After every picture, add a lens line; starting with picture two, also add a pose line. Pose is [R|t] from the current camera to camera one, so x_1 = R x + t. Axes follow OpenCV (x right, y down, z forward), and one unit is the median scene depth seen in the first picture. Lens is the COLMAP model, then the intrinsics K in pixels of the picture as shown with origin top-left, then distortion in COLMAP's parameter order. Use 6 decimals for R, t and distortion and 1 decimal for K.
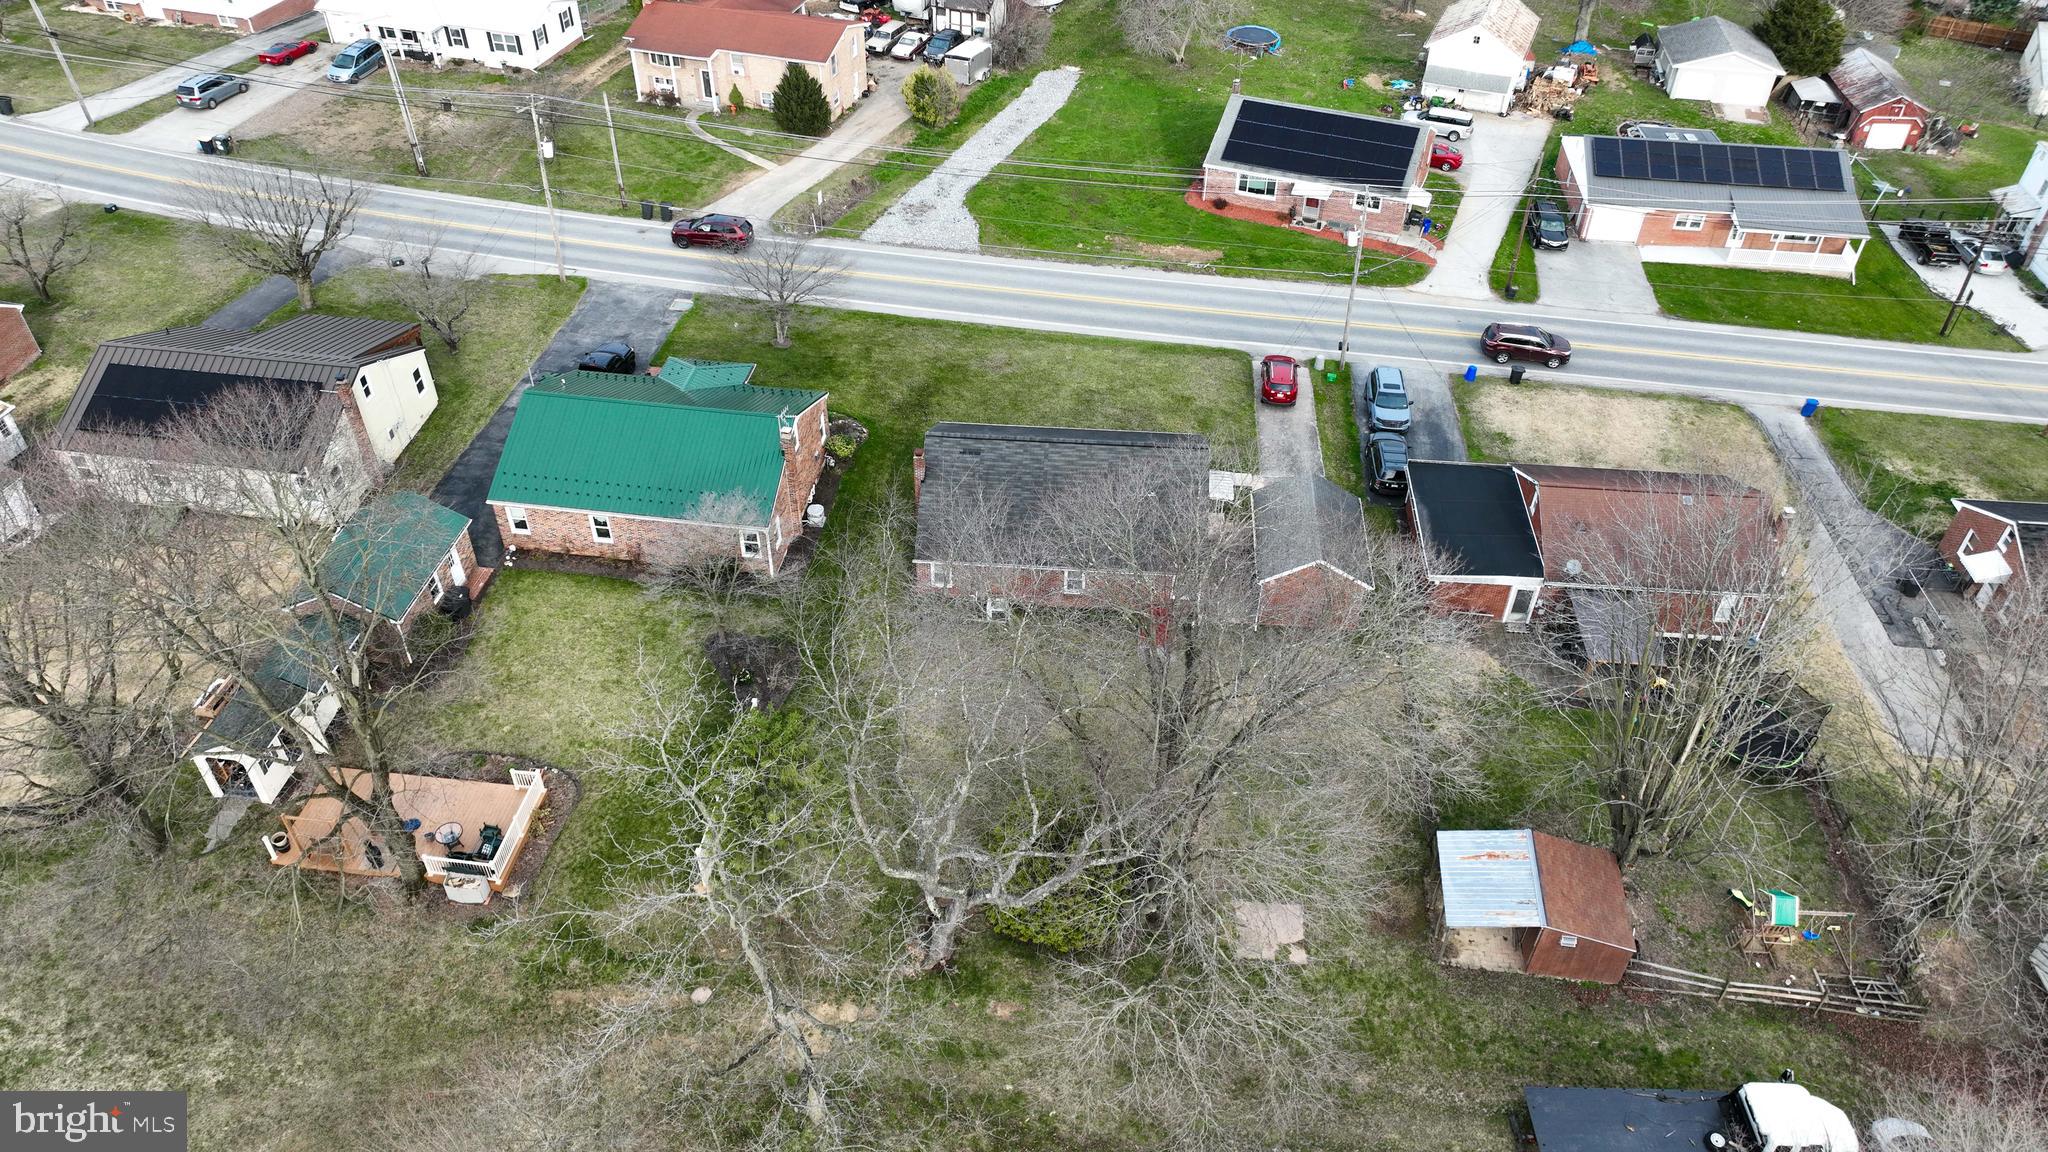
lens RADIAL K [[1529.4, 0, 1024.0], [0, 1529.4, 576.0], [0, 0, 1]] dist [0.004884, 0.000756]
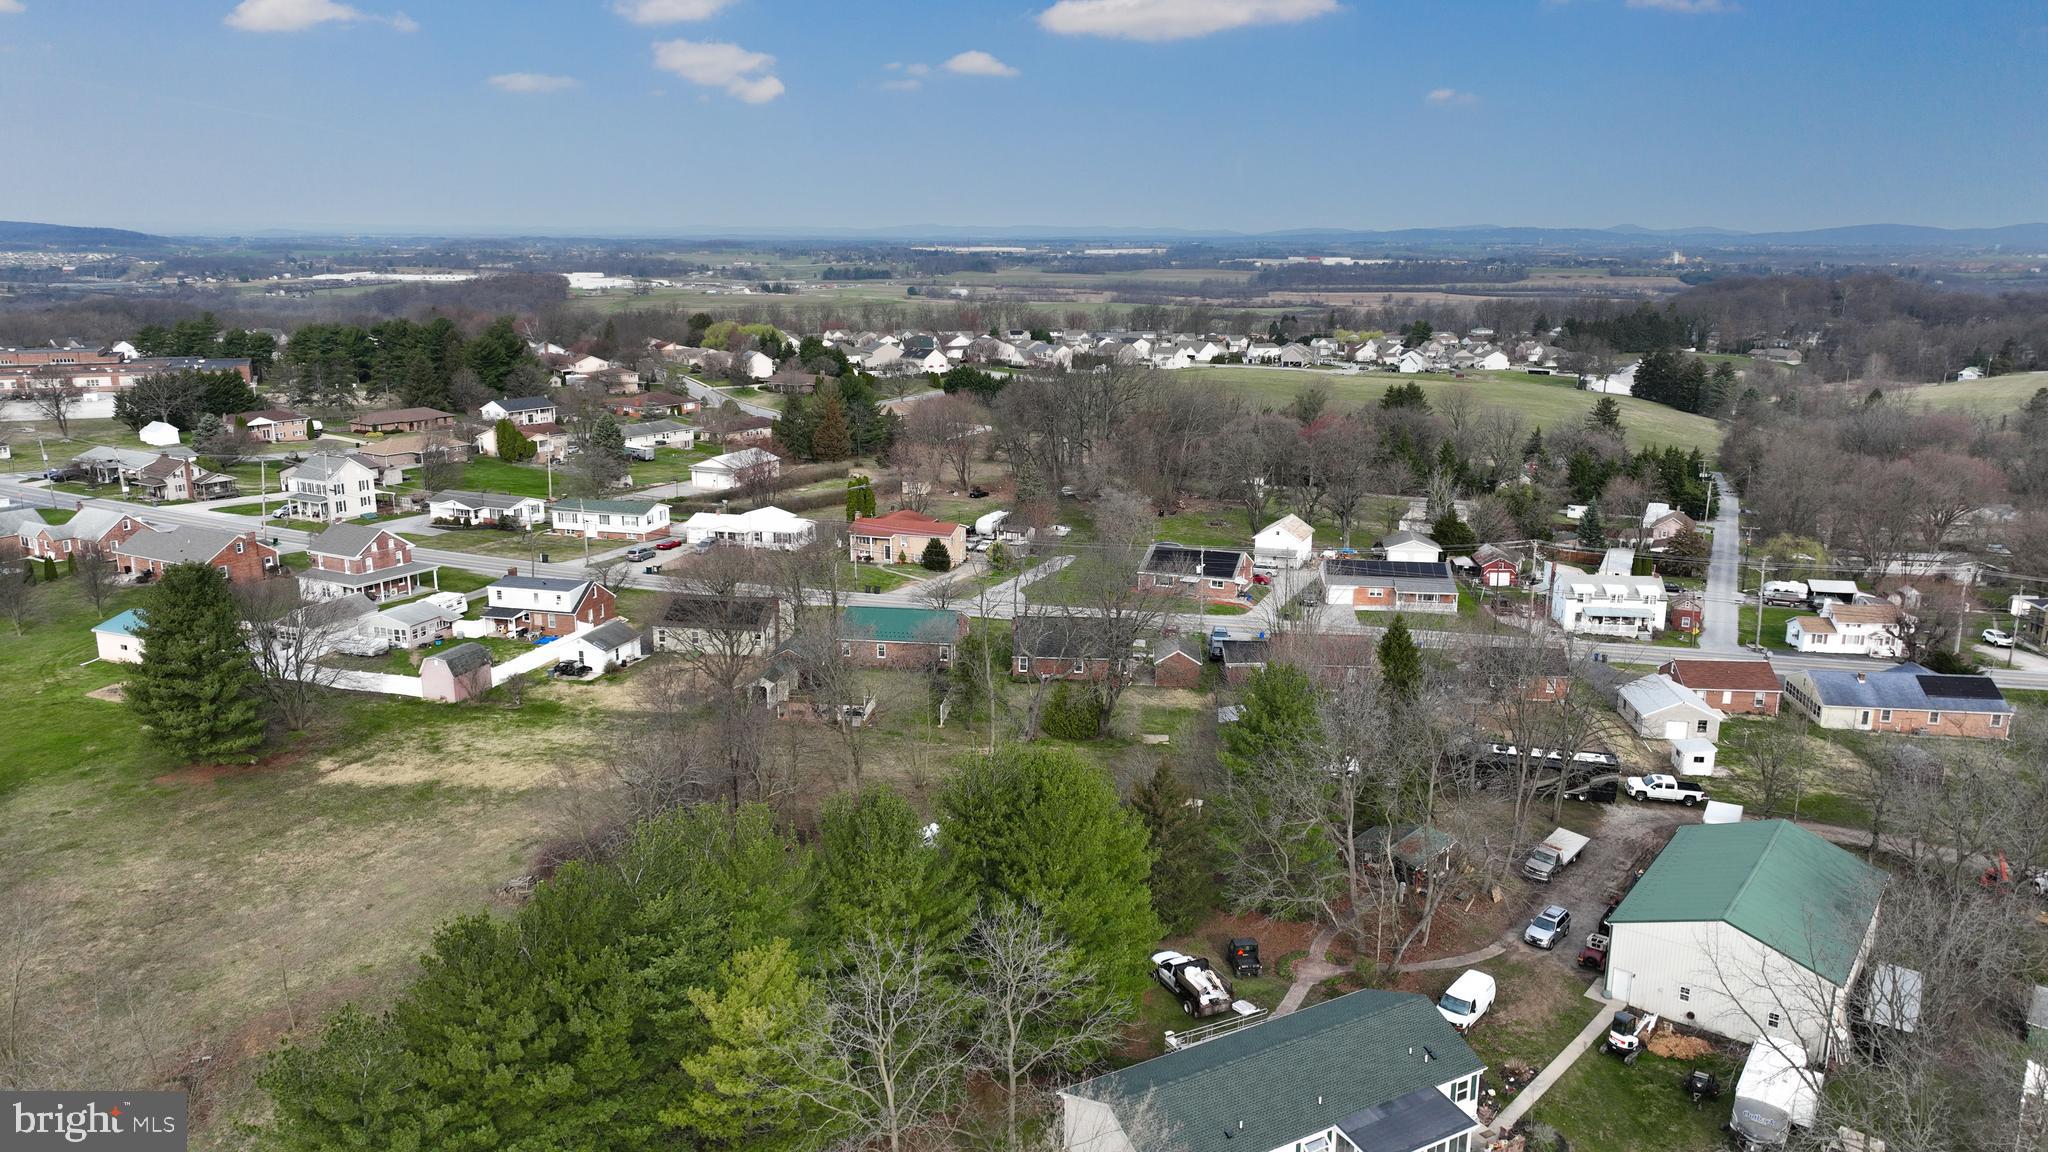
lens RADIAL K [[1529.4, 0, 1024.0], [0, 1529.4, 576.0], [0, 0, 1]] dist [0.004884, 0.000756]
pose [[0.999966, -0.008069, 0.001799, -0.035838], [0.008033, 0.897073, -0.441808, 0.598833], [0.001951, 0.441808, 0.897108, -0.780671]]
